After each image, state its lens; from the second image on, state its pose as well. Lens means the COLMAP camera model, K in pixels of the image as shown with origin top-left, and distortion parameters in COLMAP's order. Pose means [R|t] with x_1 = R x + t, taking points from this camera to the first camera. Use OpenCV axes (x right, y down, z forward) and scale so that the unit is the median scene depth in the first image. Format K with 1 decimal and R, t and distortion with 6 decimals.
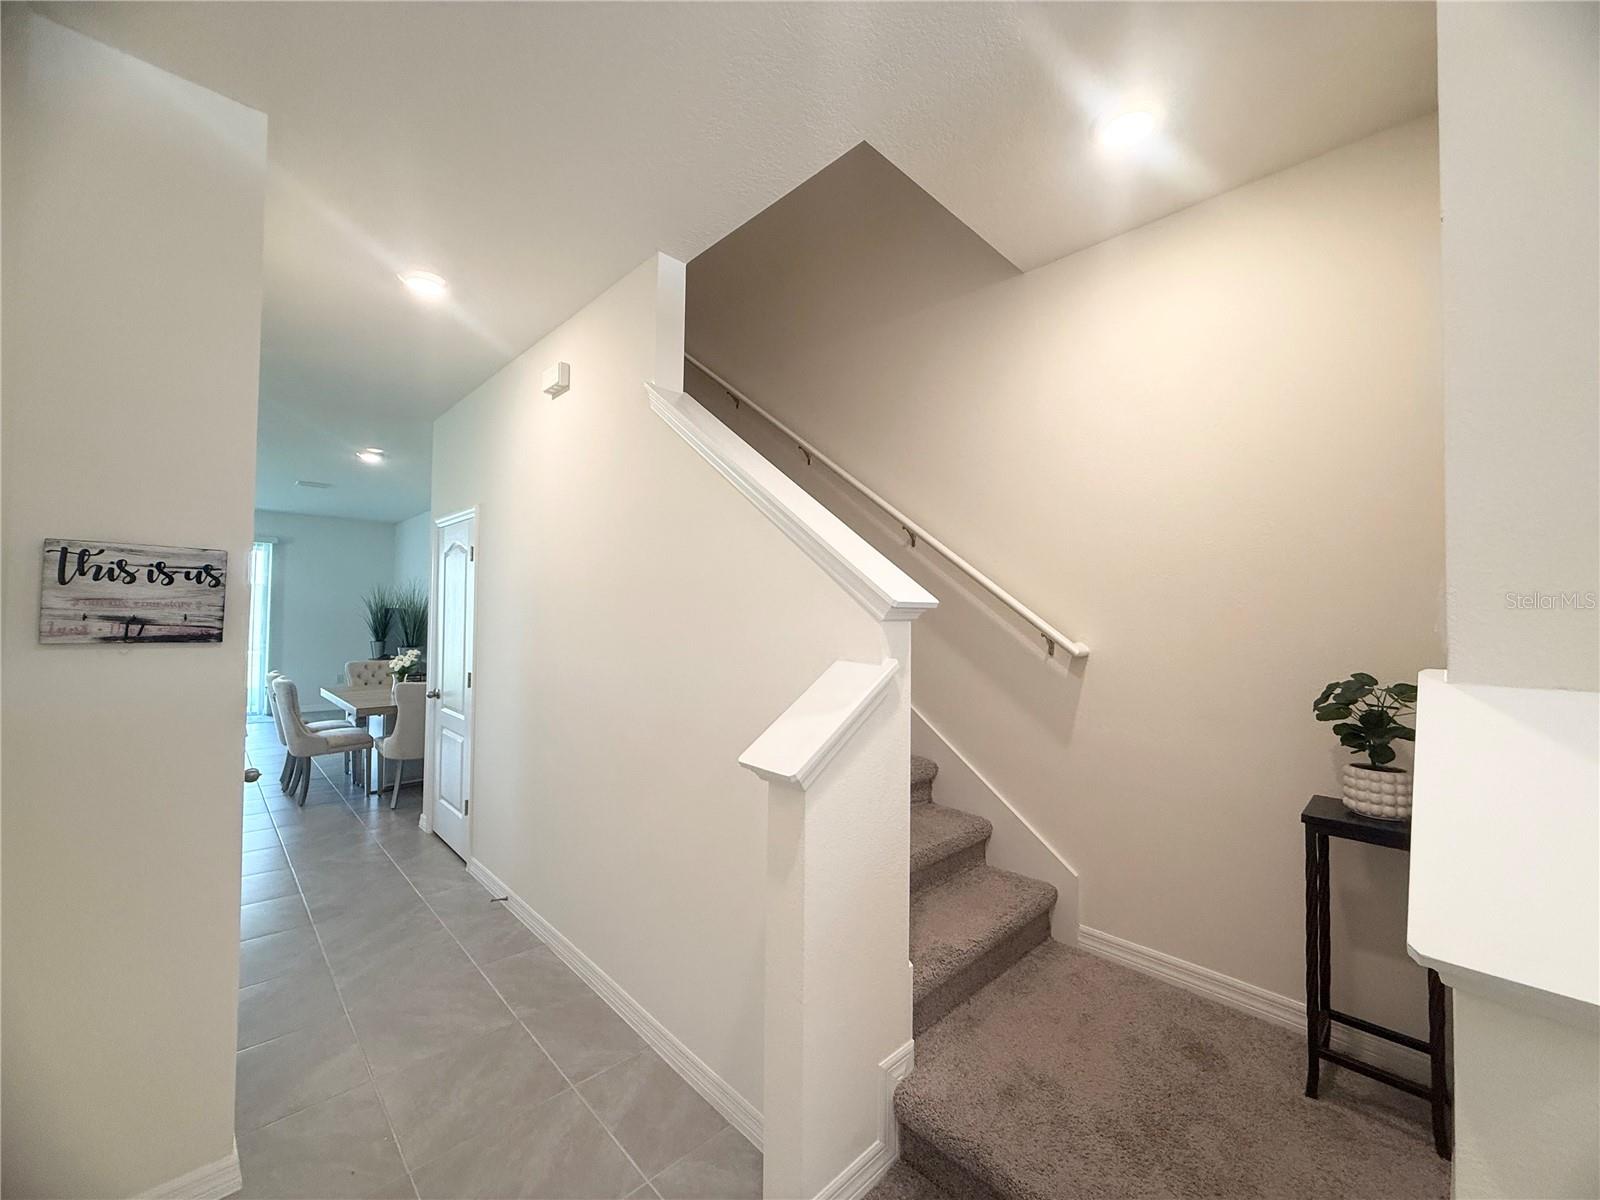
lens RADIAL K [[632.2, 0, 799.8], [0, 632.2, 599.4], [0, 0, 1]] dist [0.000111, 0.000835]
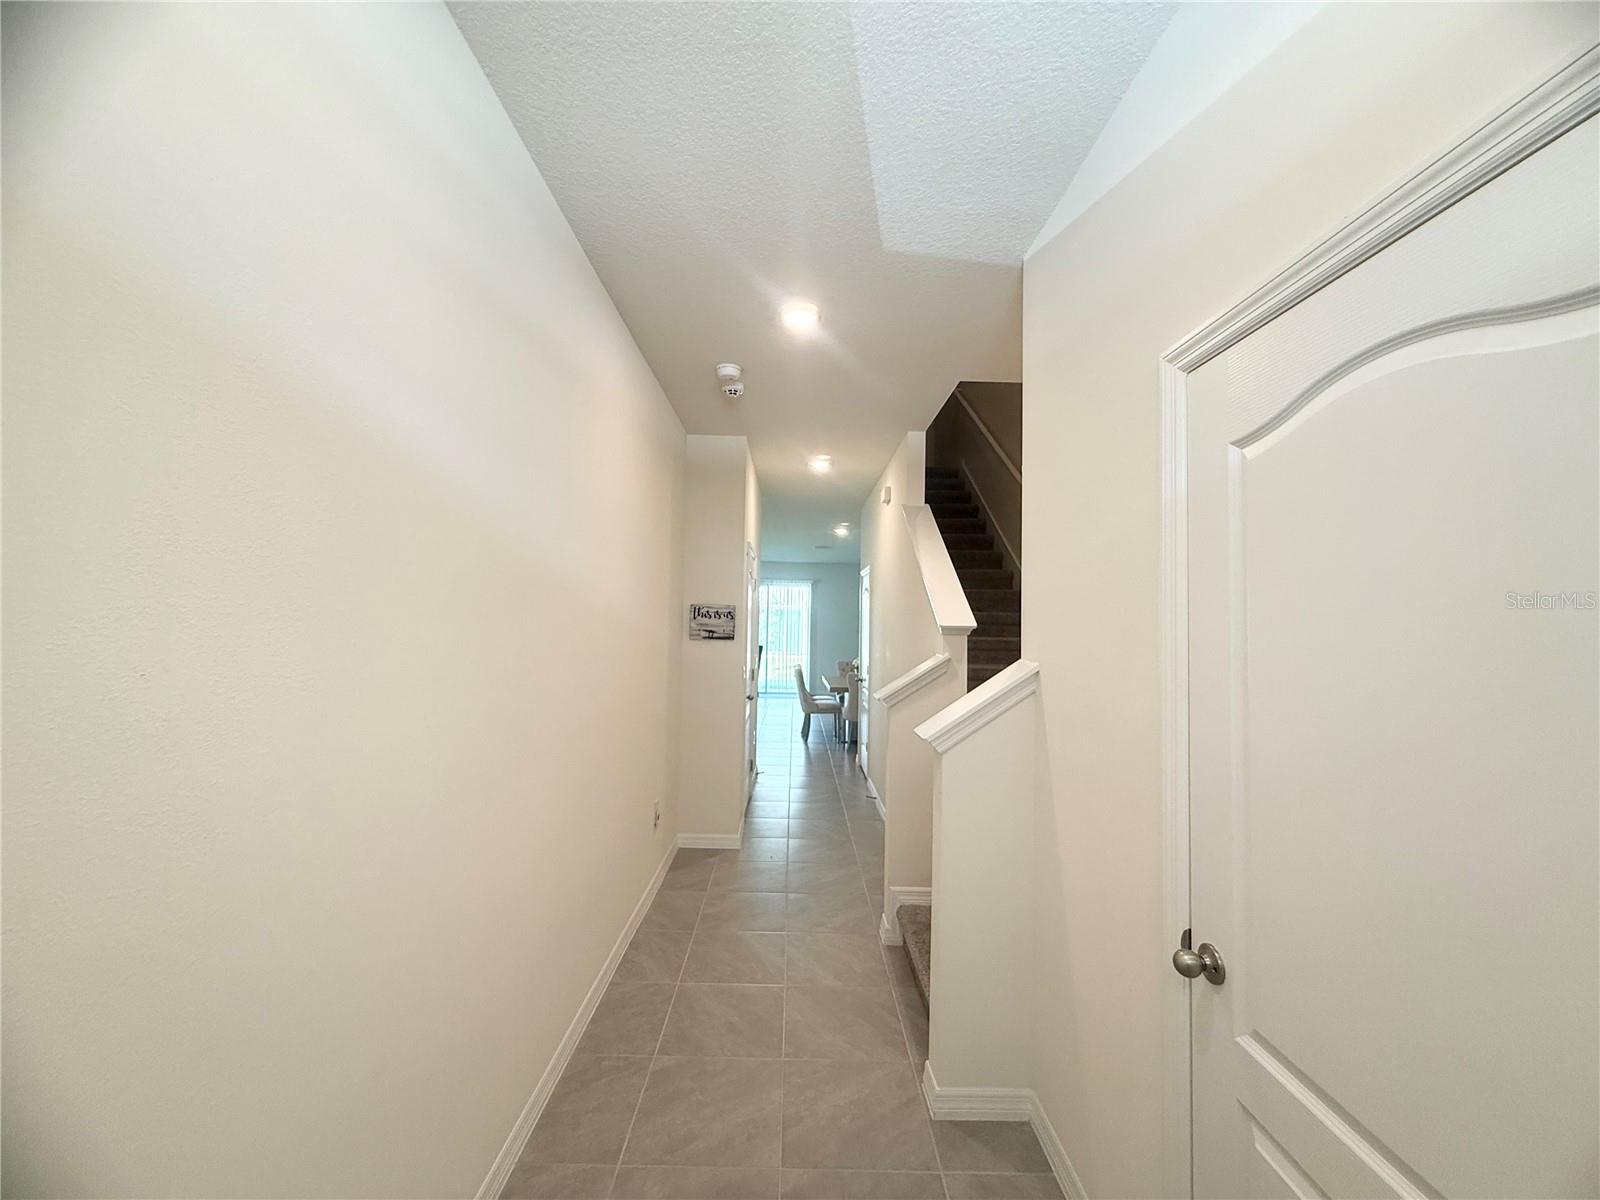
lens RADIAL K [[632.2, 0, 799.1], [0, 632.2, 601.7], [0, 0, 1]] dist [0.000111, 0.000835]
pose [[0.725421, -0.021803, -0.687960, 1.138539], [0.006291, 0.999666, -0.025048, -0.025623], [0.688277, 0.013842, 0.725316, -0.757098]]
